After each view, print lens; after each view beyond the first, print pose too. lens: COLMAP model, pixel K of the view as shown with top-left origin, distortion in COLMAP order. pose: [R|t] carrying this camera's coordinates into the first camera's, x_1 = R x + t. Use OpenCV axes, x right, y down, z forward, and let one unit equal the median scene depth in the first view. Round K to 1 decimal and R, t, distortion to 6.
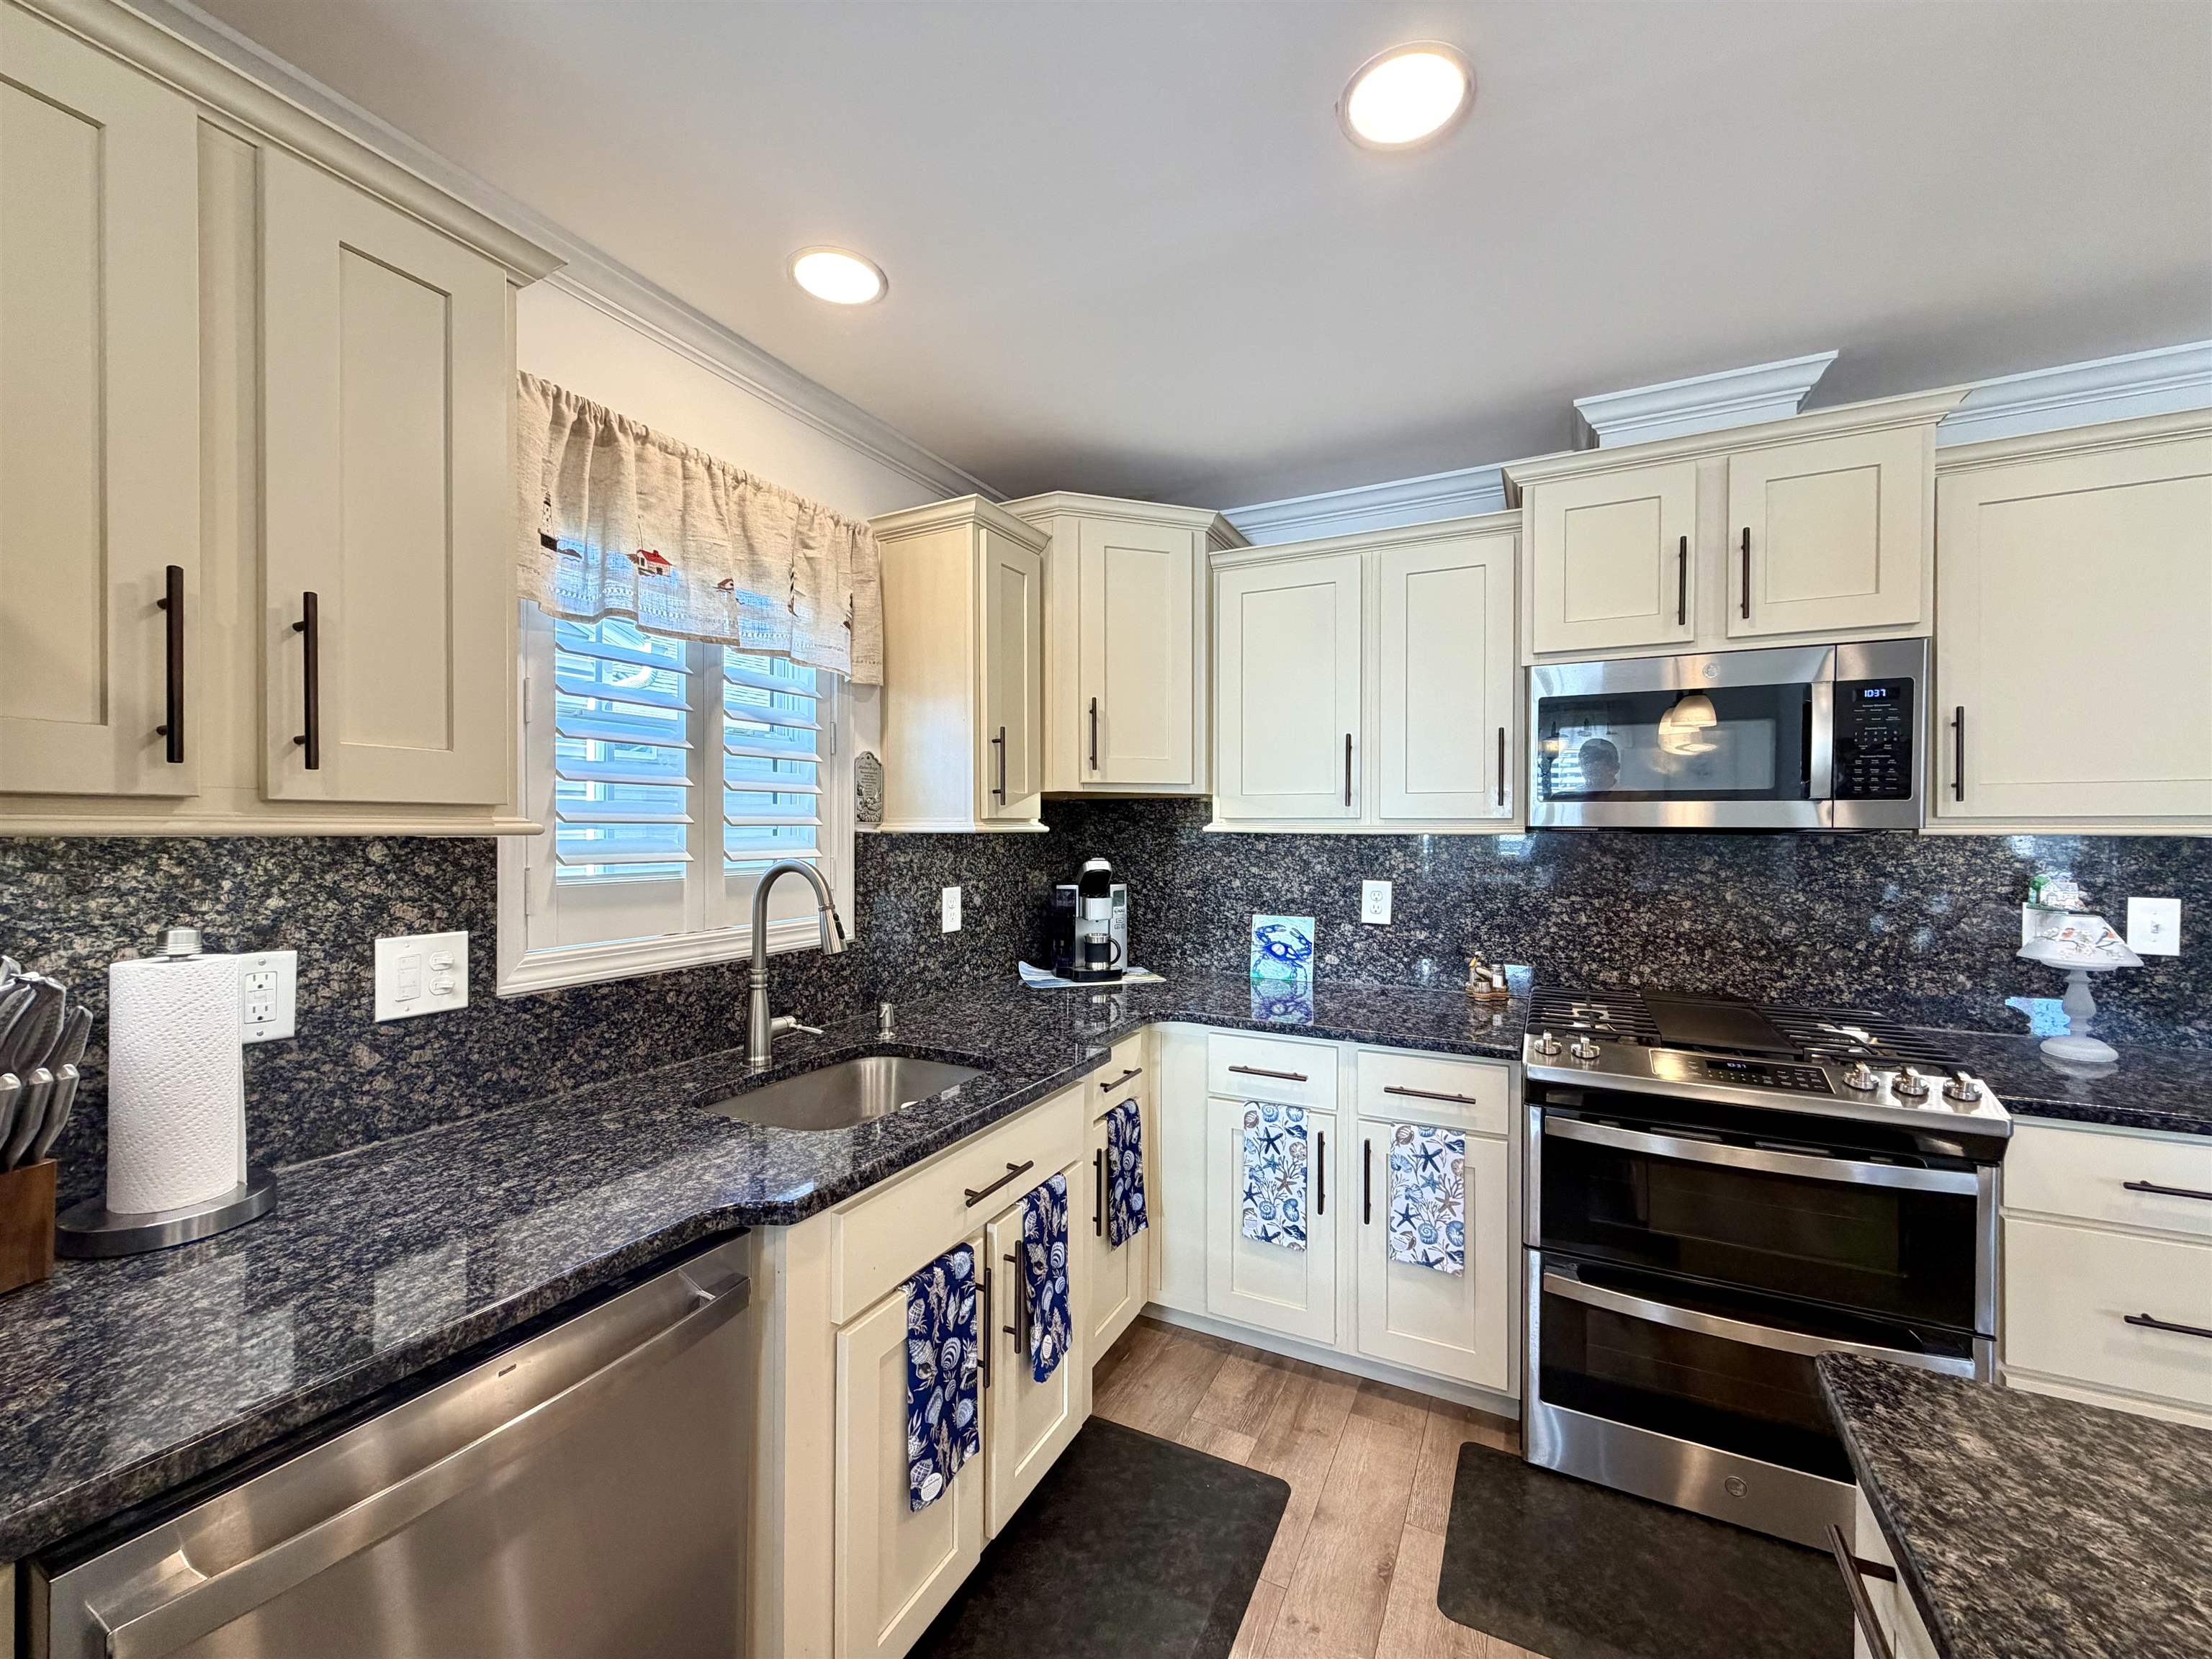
lens RADIAL K [[884.3, 0, 1105.8], [0, 884.3, 829.9], [0, 0, 1]] dist [-0.000647, 0.000012]
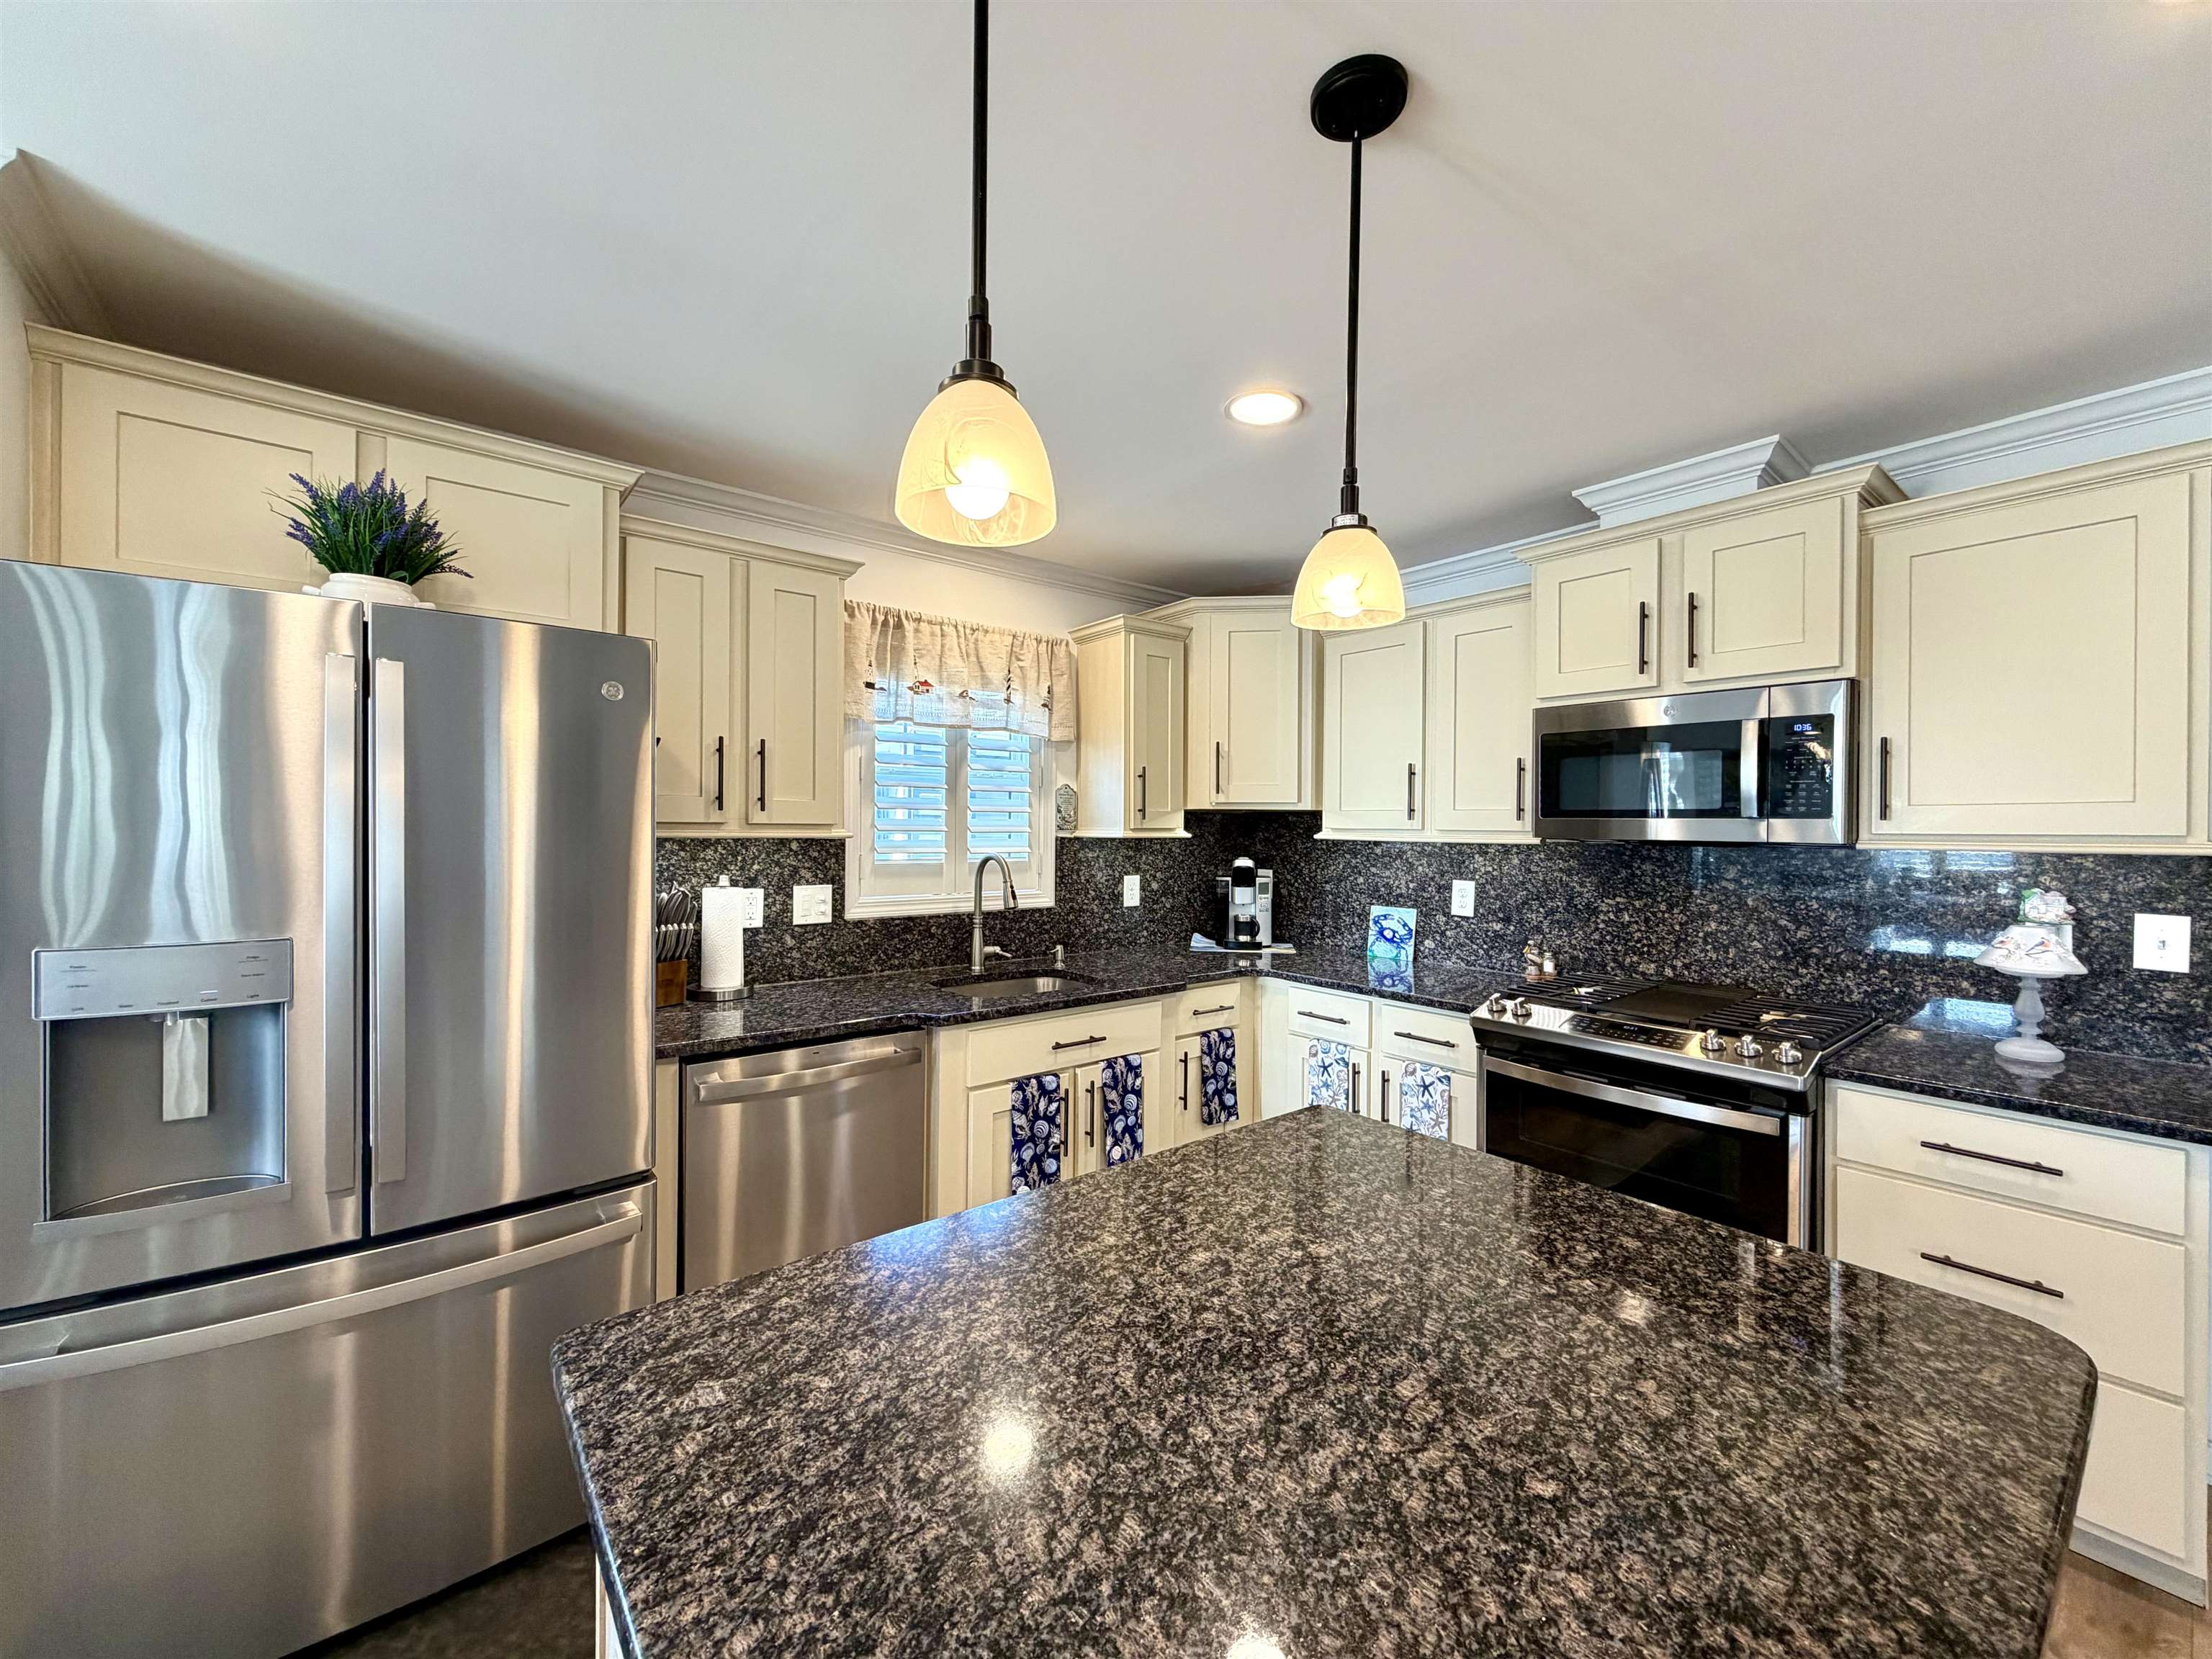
lens RADIAL K [[884.3, 0, 1106.0], [0, 884.3, 829.9], [0, 0, 1]] dist [-0.000647, 0.000012]
pose [[0.912138, 0.006917, -0.409824, 0.502159], [-0.007261, 0.999973, 0.000718, -0.013195], [0.409818, 0.002321, 0.912164, -0.435641]]
